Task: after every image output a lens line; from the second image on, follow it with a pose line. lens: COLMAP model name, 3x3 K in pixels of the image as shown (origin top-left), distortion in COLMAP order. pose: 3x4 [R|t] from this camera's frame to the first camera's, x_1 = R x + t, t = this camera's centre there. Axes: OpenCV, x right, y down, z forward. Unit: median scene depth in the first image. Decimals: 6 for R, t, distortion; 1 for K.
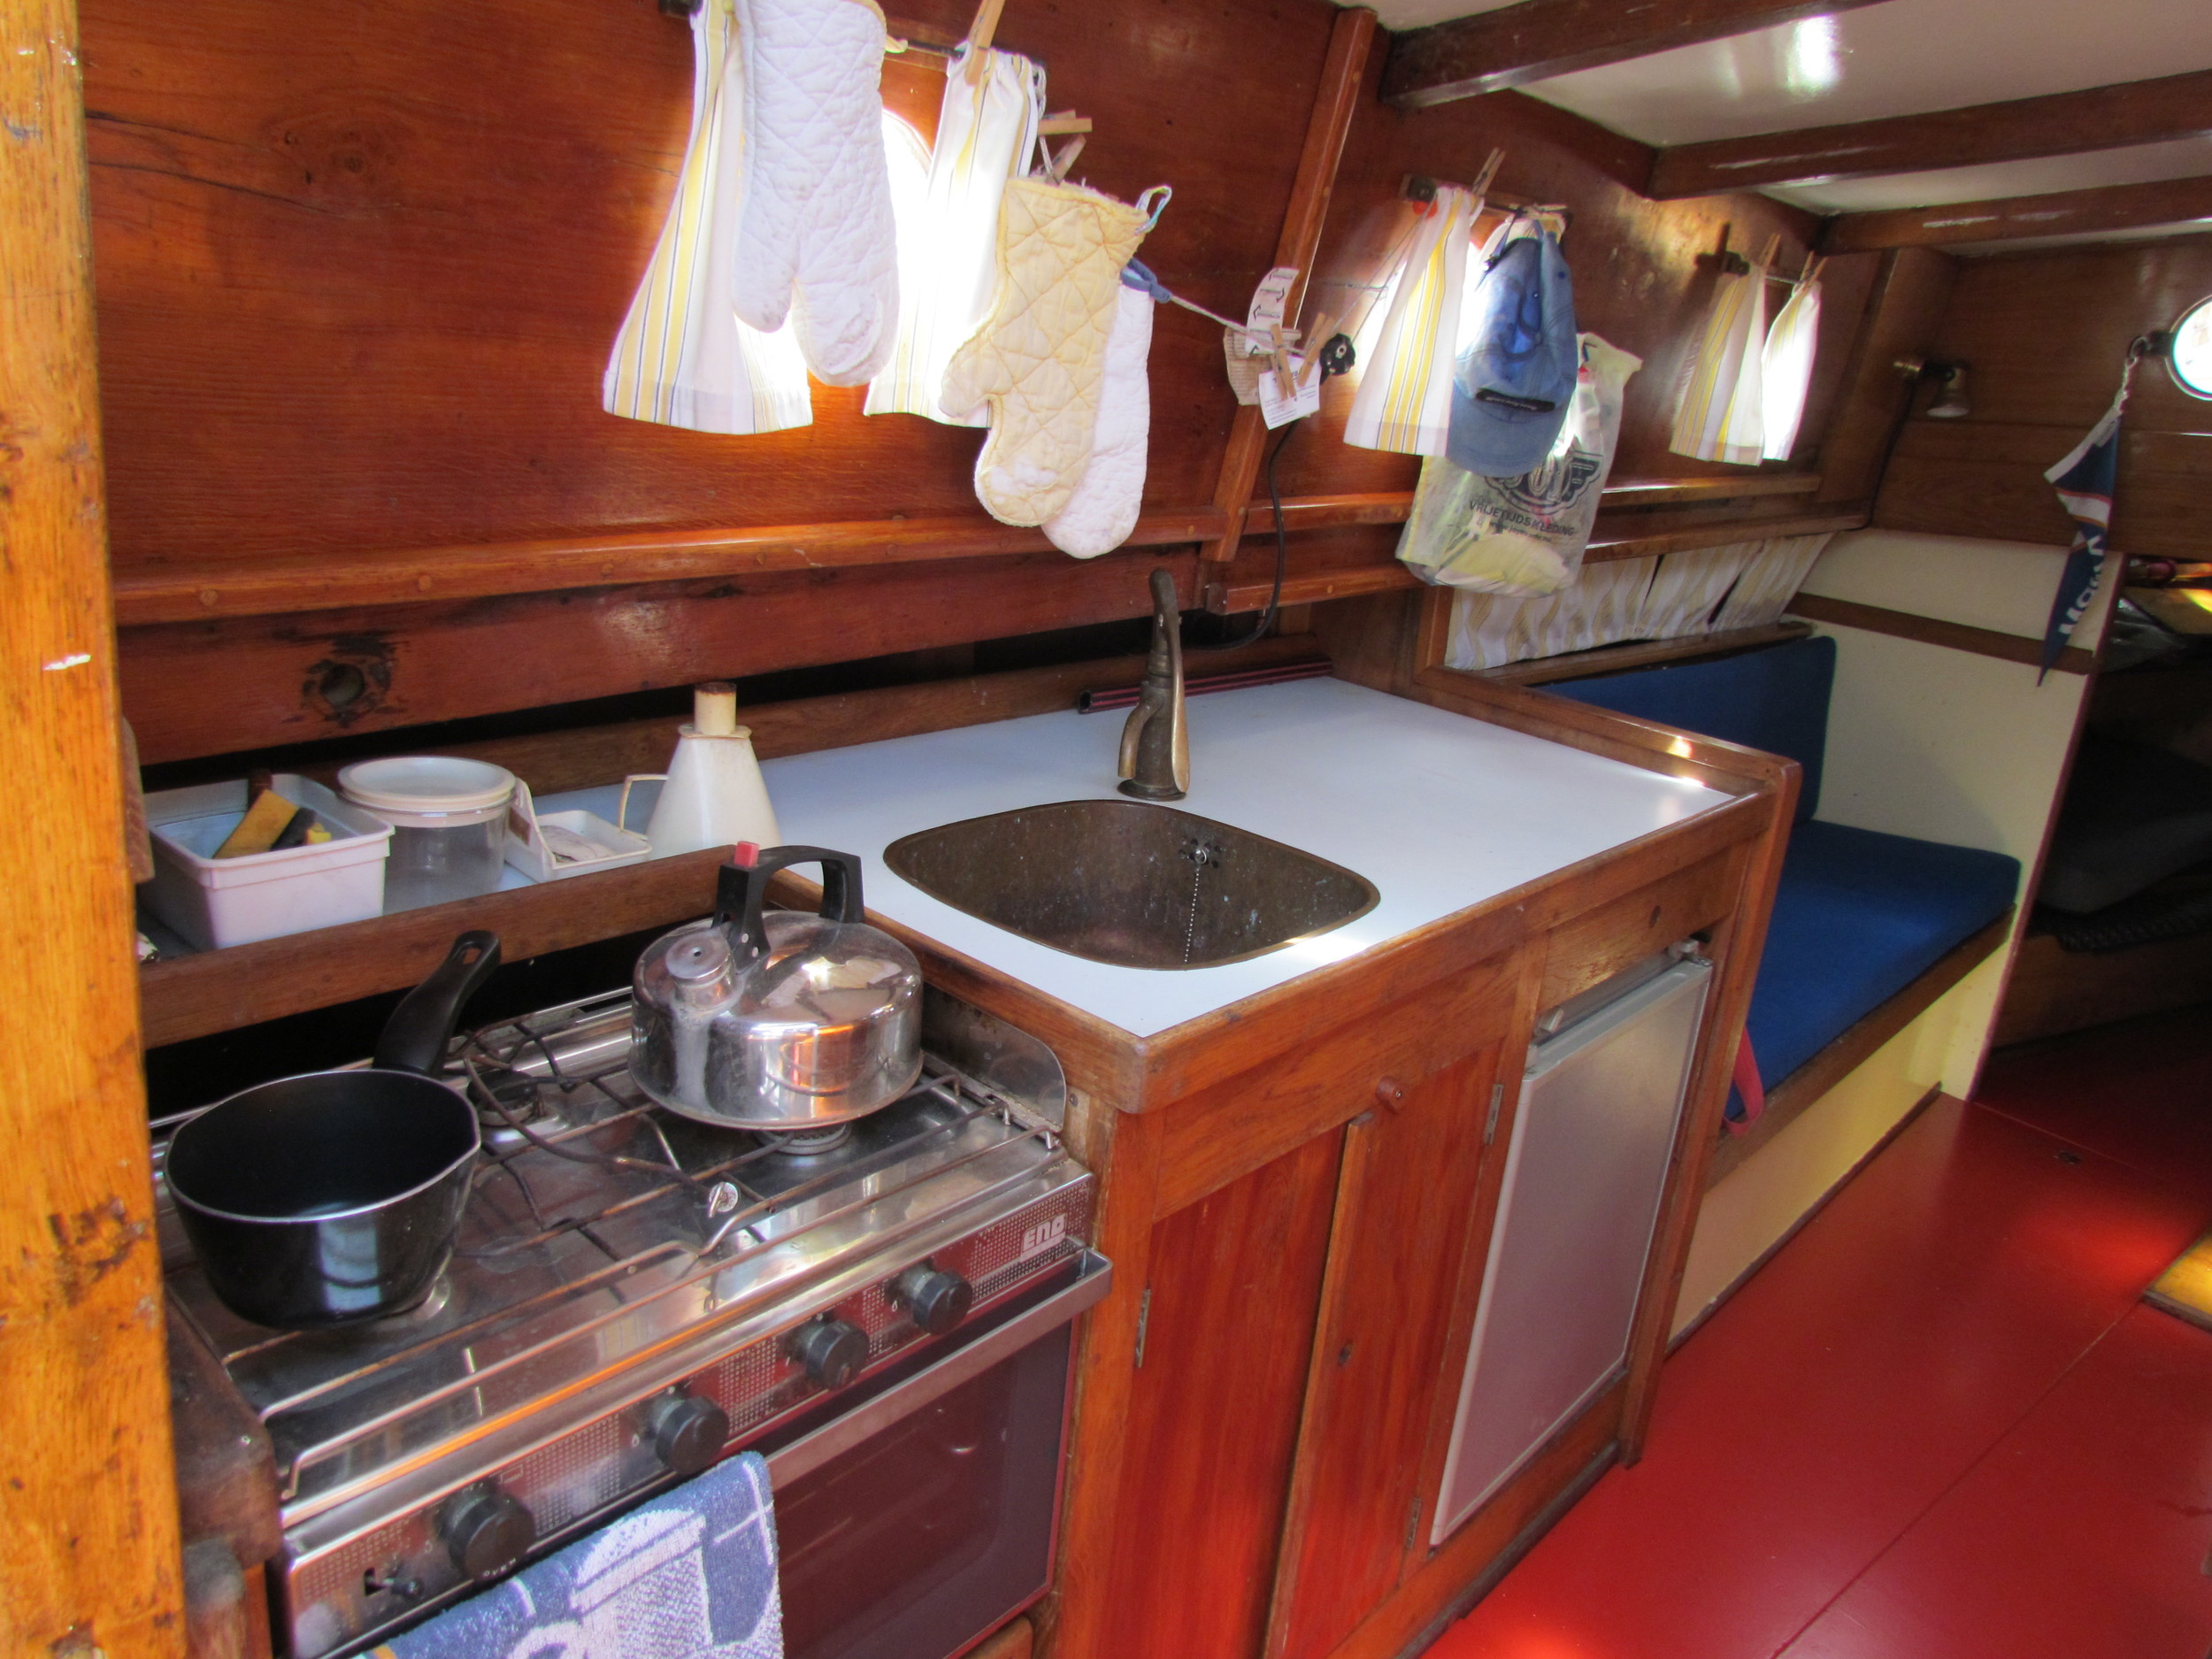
lens RADIAL K [[1588.5, 0, 1130.4], [0, 1588.5, 827.9], [0, 0, 1]] dist [-0.039560, 0.041592]
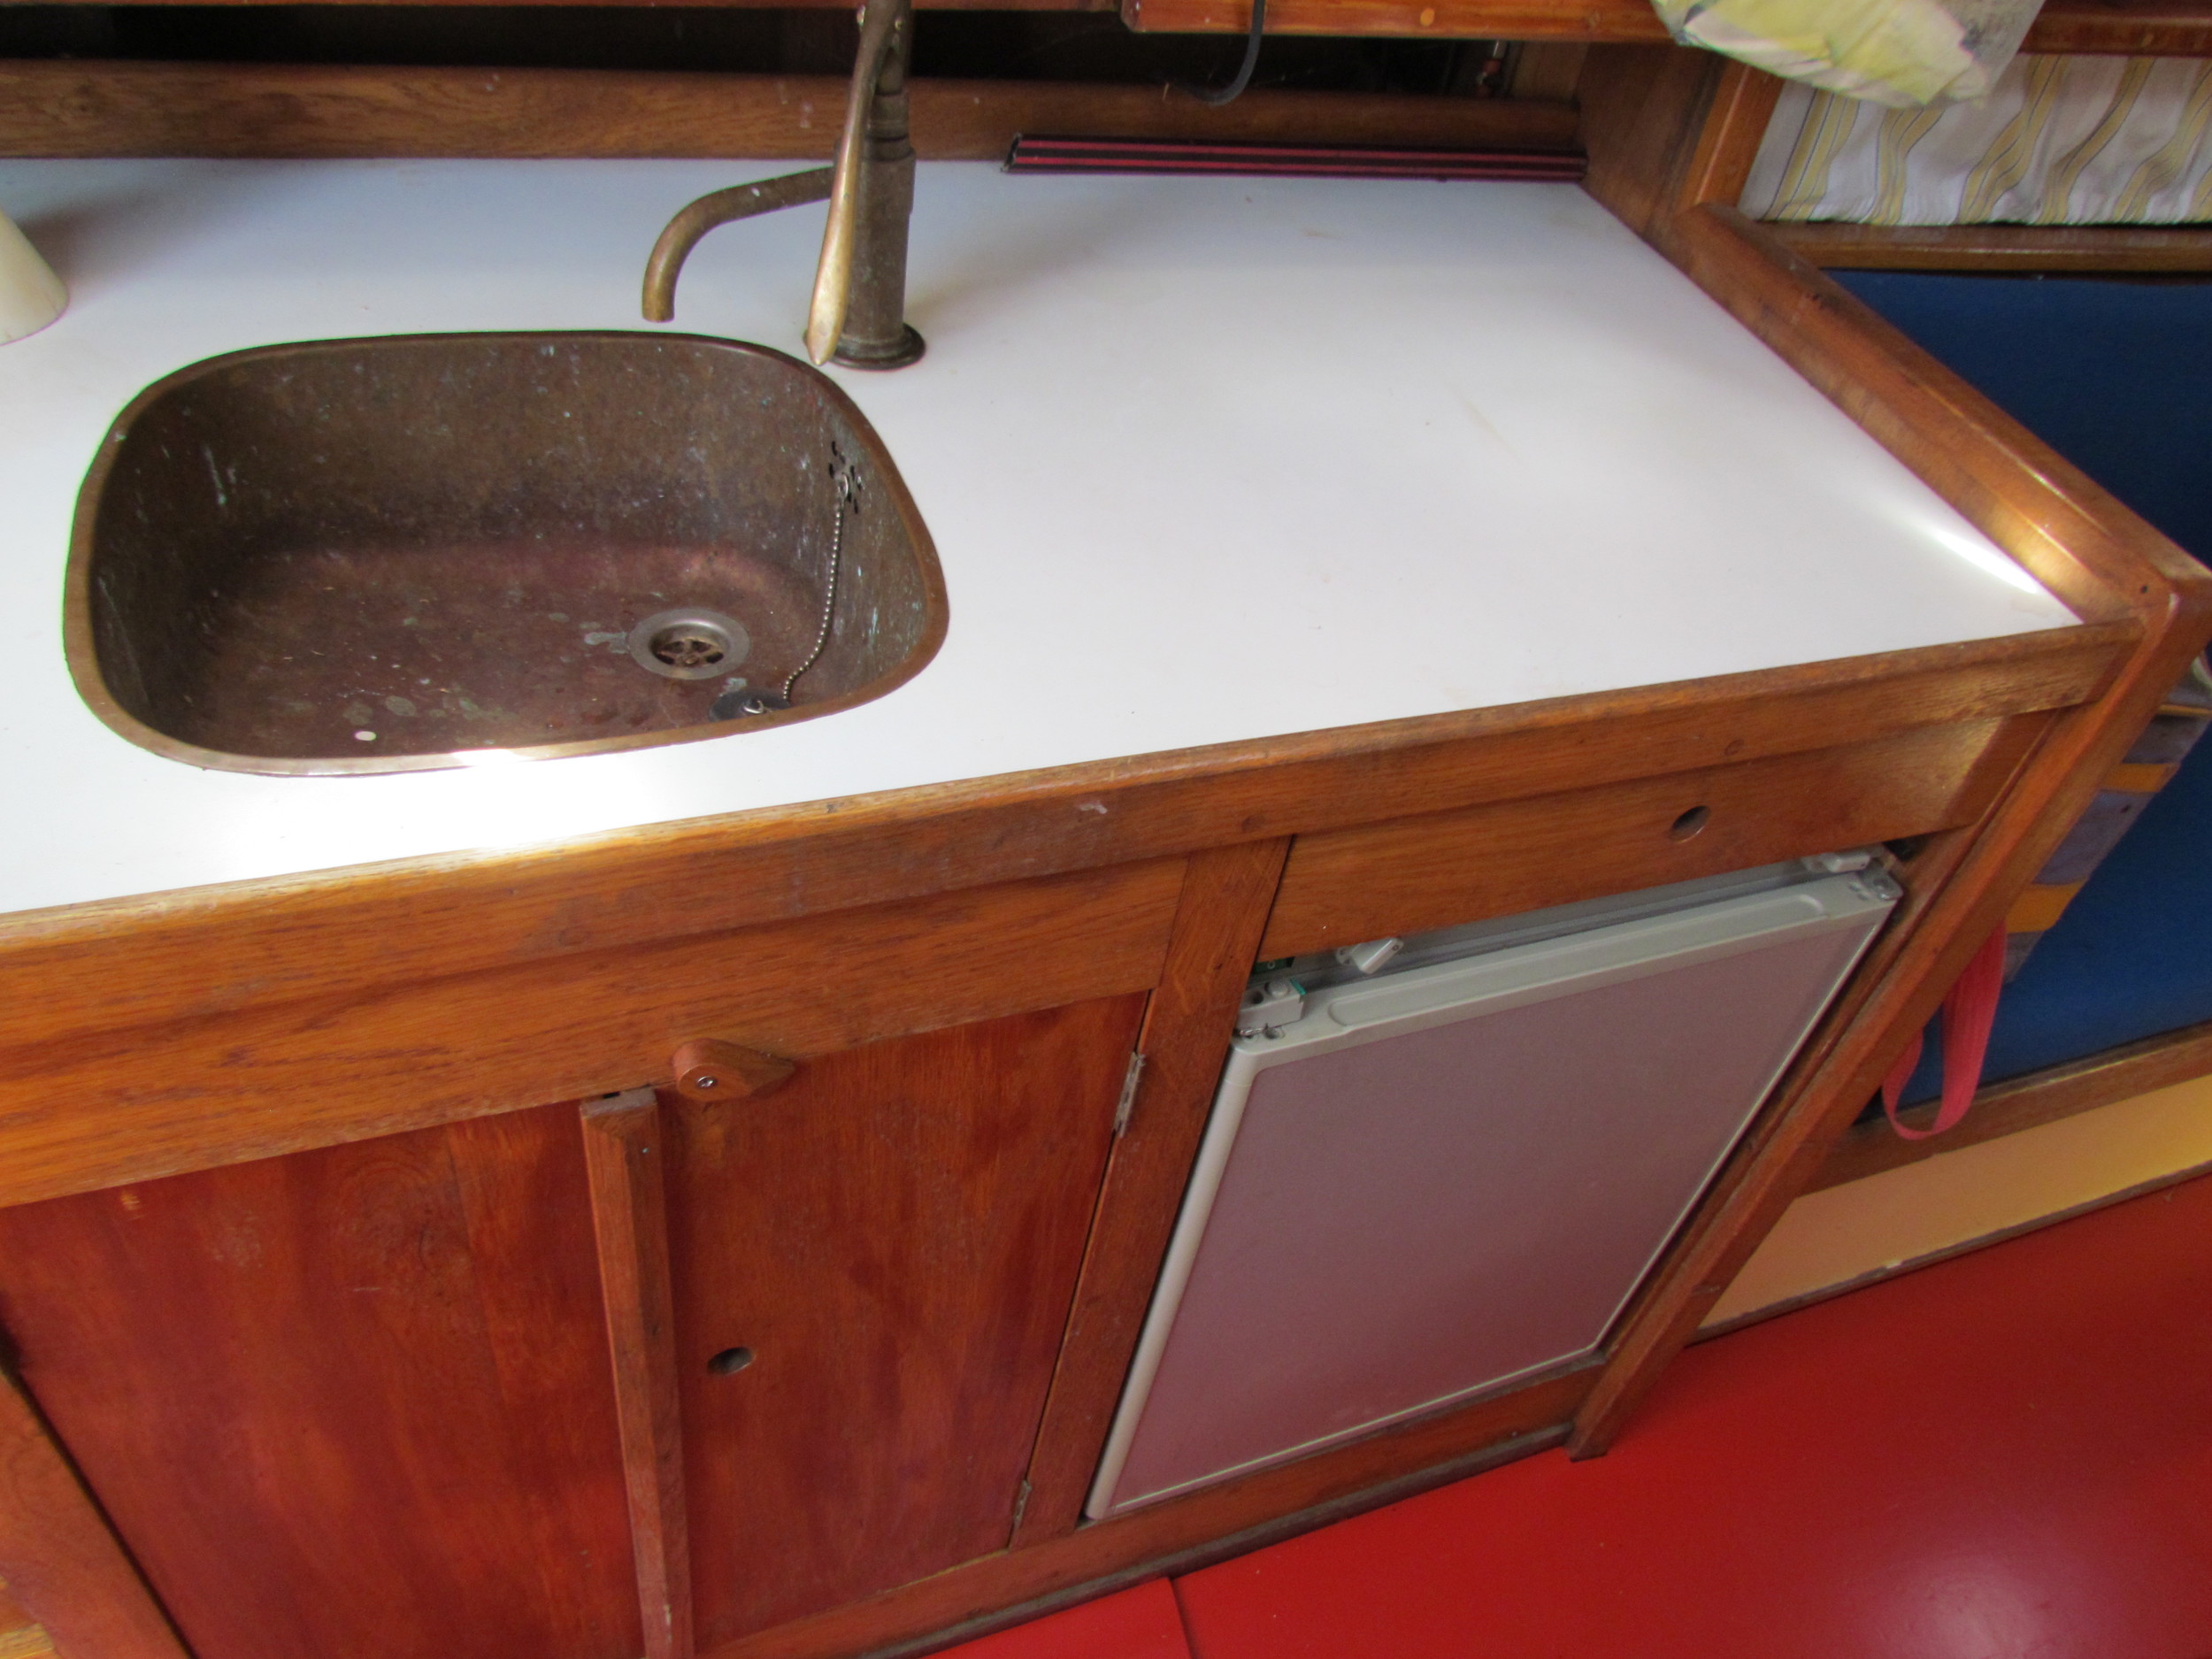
lens RADIAL K [[1577.5, 0, 1129.5], [0, 1577.5, 840.2], [0, 0, 1]] dist [-0.026336, -0.001922]
pose [[0.893414, 0.327496, -0.307503, 0.310260], [-0.194077, 0.898706, 0.393272, -0.096513], [0.405150, -0.291675, 0.866475, 0.463219]]
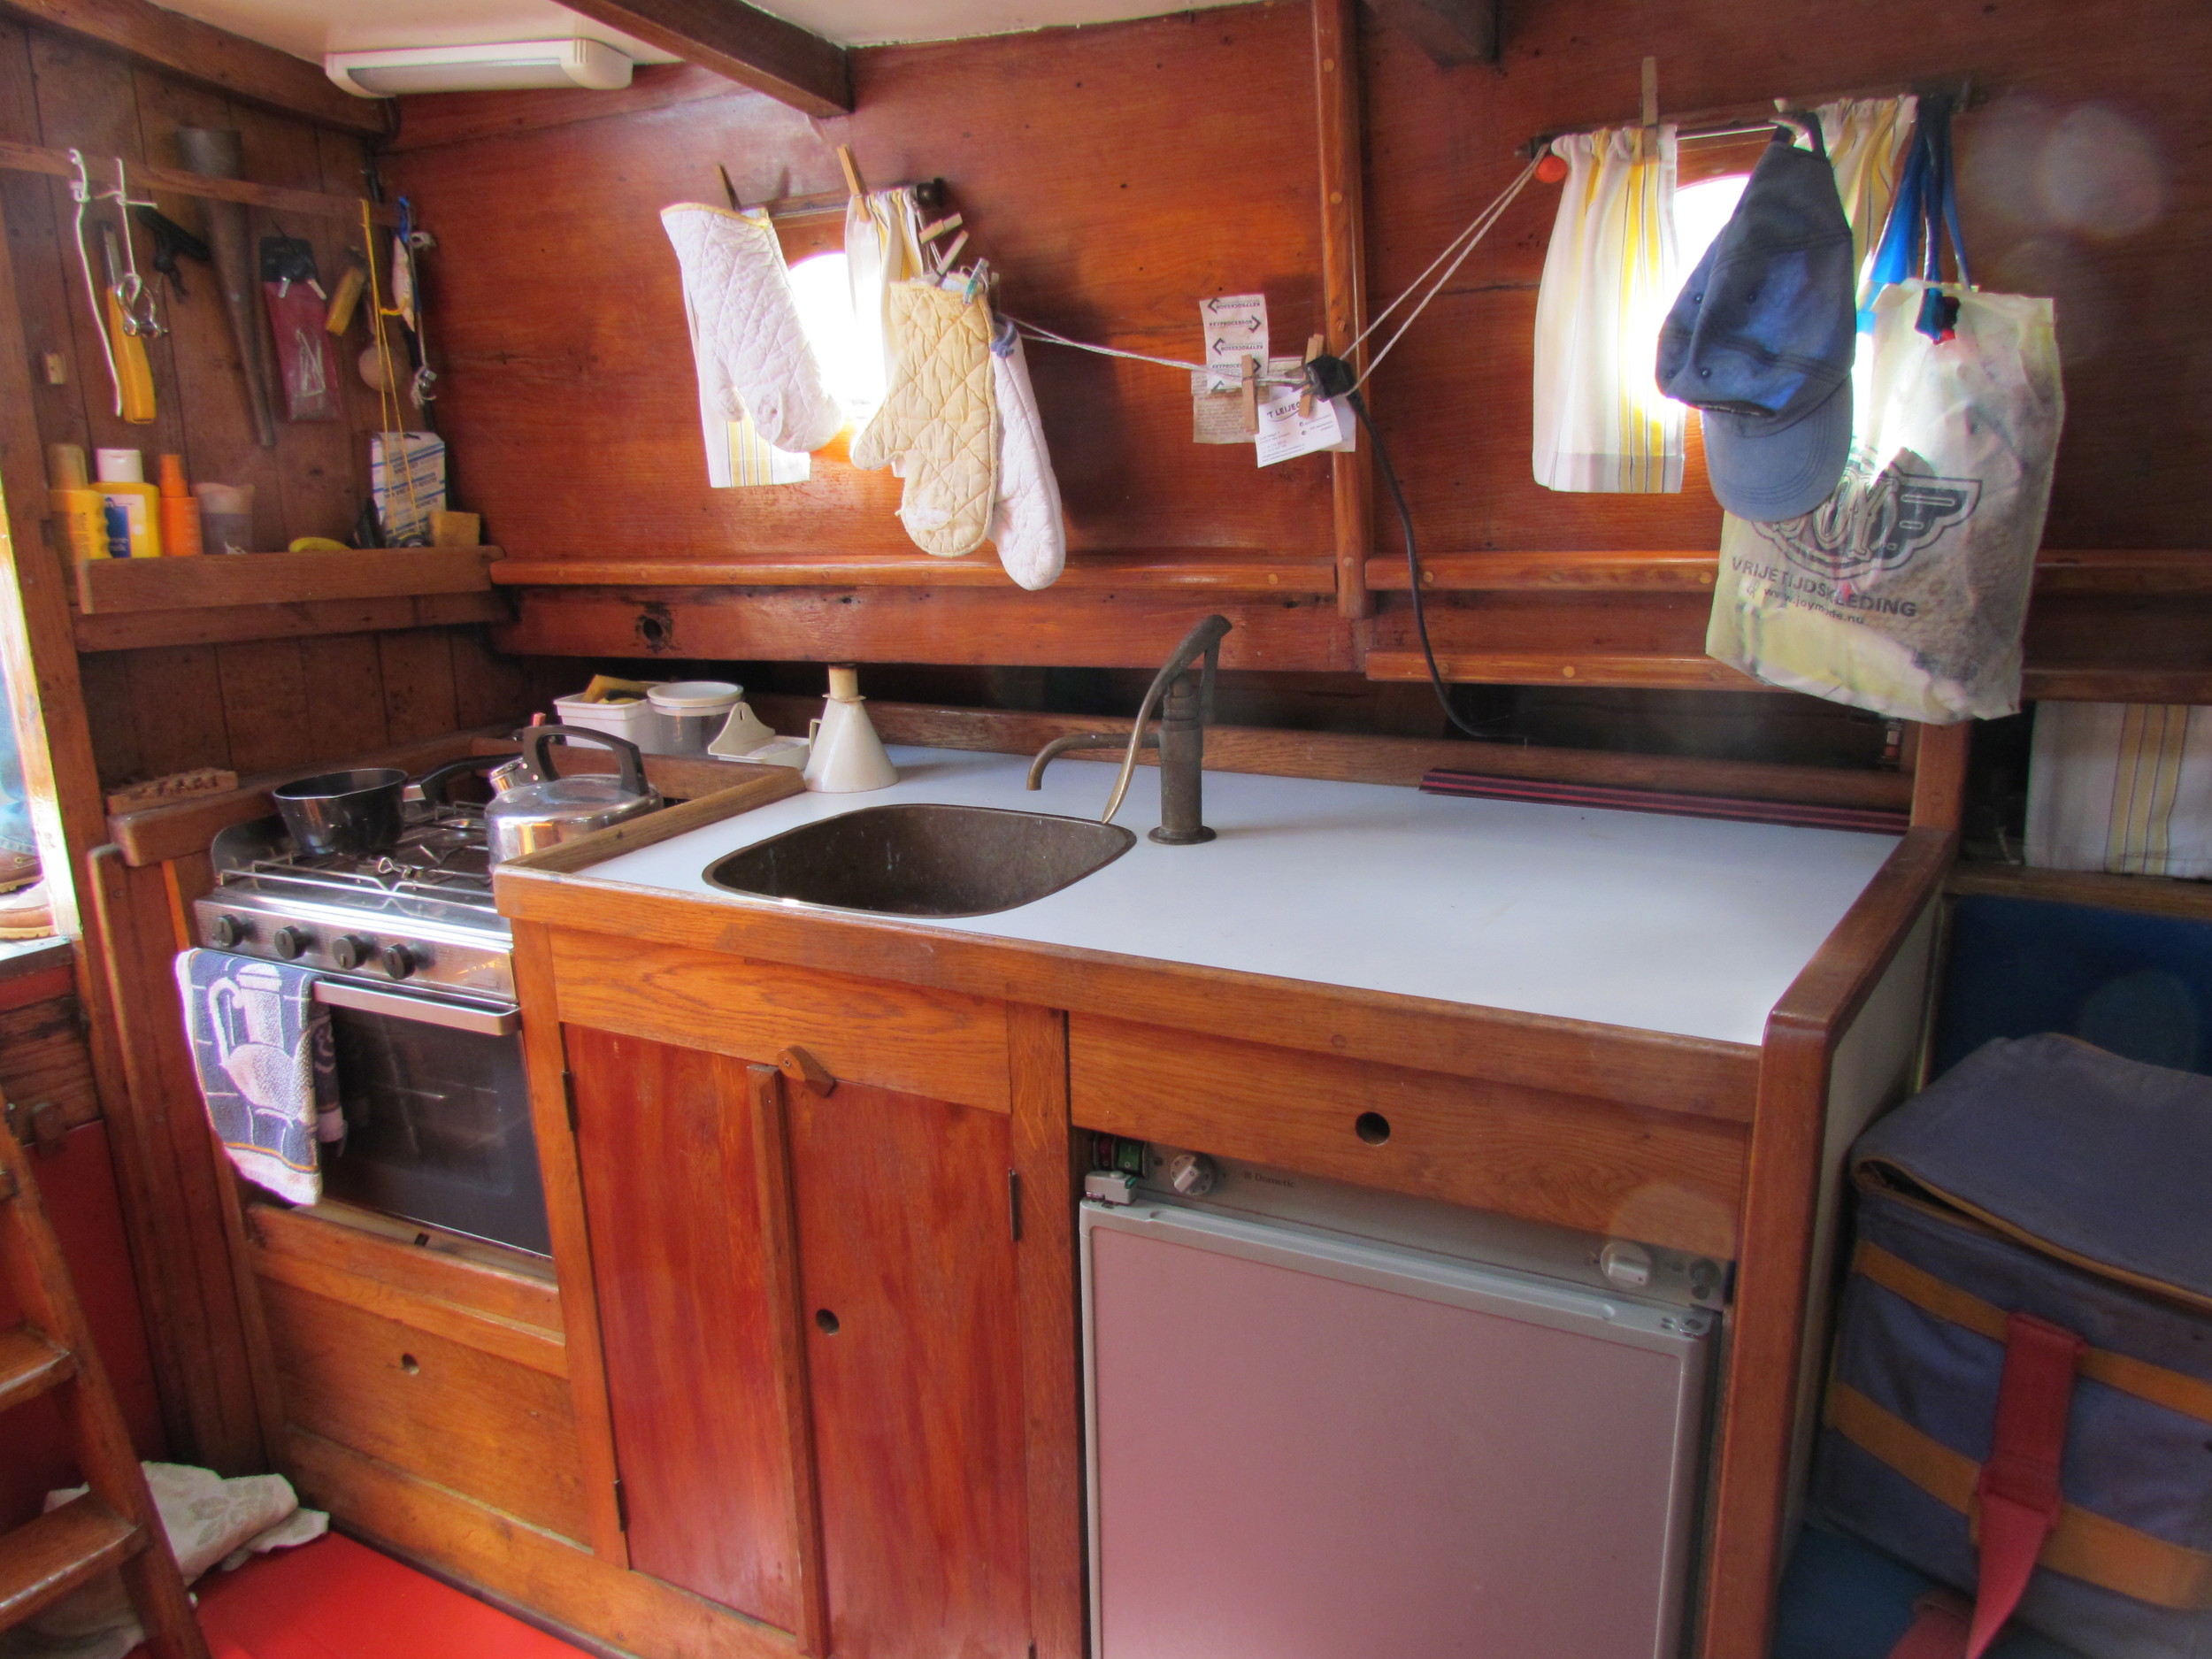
lens RADIAL K [[1562.8, 0, 1082.8], [0, 1562.8, 821.3], [0, 0, 1]] dist [-0.037942, 0.003376]
pose [[0.232622, 0.146526, -0.961466, 0.881618], [-0.241036, 0.966430, 0.088965, -0.097432], [0.942225, 0.211053, 0.260131, 0.642793]]
